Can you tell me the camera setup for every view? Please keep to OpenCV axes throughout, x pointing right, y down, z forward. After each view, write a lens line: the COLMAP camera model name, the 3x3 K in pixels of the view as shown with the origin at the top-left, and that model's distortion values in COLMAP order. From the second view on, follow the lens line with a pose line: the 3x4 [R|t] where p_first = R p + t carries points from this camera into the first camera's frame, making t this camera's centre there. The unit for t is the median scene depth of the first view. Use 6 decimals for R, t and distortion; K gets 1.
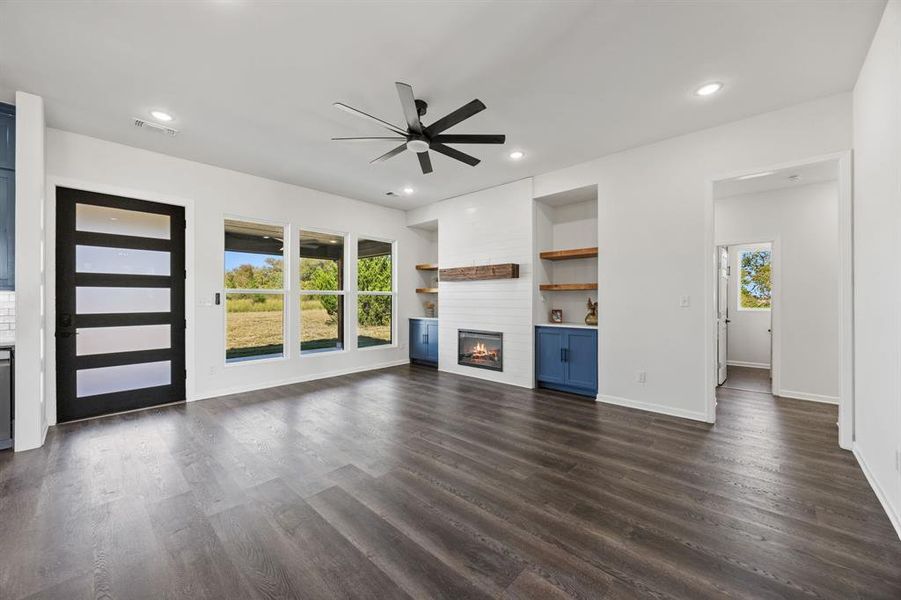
lens RADIAL K [[346.2, 0, 456.0], [0, 346.2, 301.7], [0, 0, 1]] dist [0.002589, 0.000122]
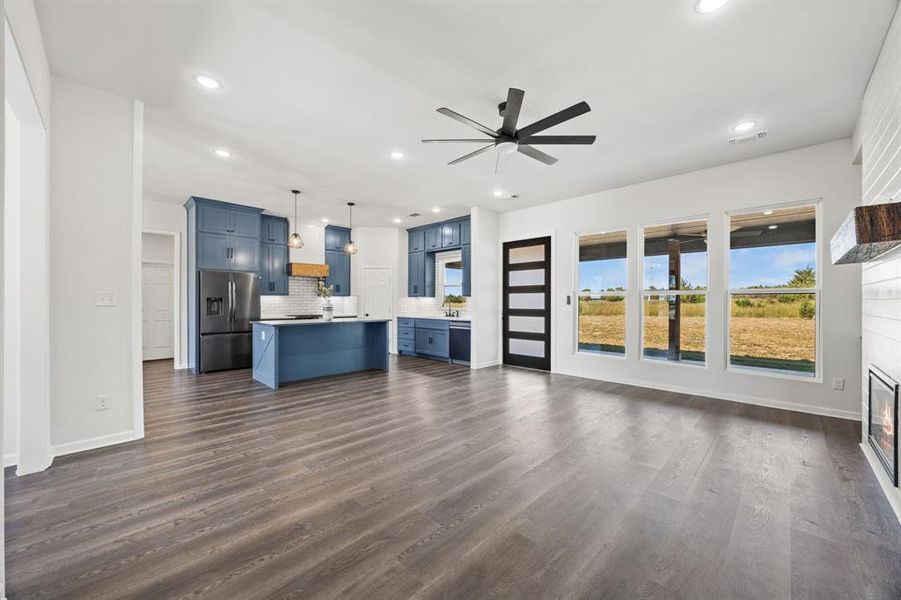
lens RADIAL K [[346.2, 0, 451.6], [0, 346.2, 303.2], [0, 0, 1]] dist [0.002589, 0.000122]
pose [[-0.035208, 0.004834, -0.999368, 0.602153], [-0.008099, 0.999954, 0.005122, -0.000140], [0.999347, 0.008275, -0.035167, 0.584704]]
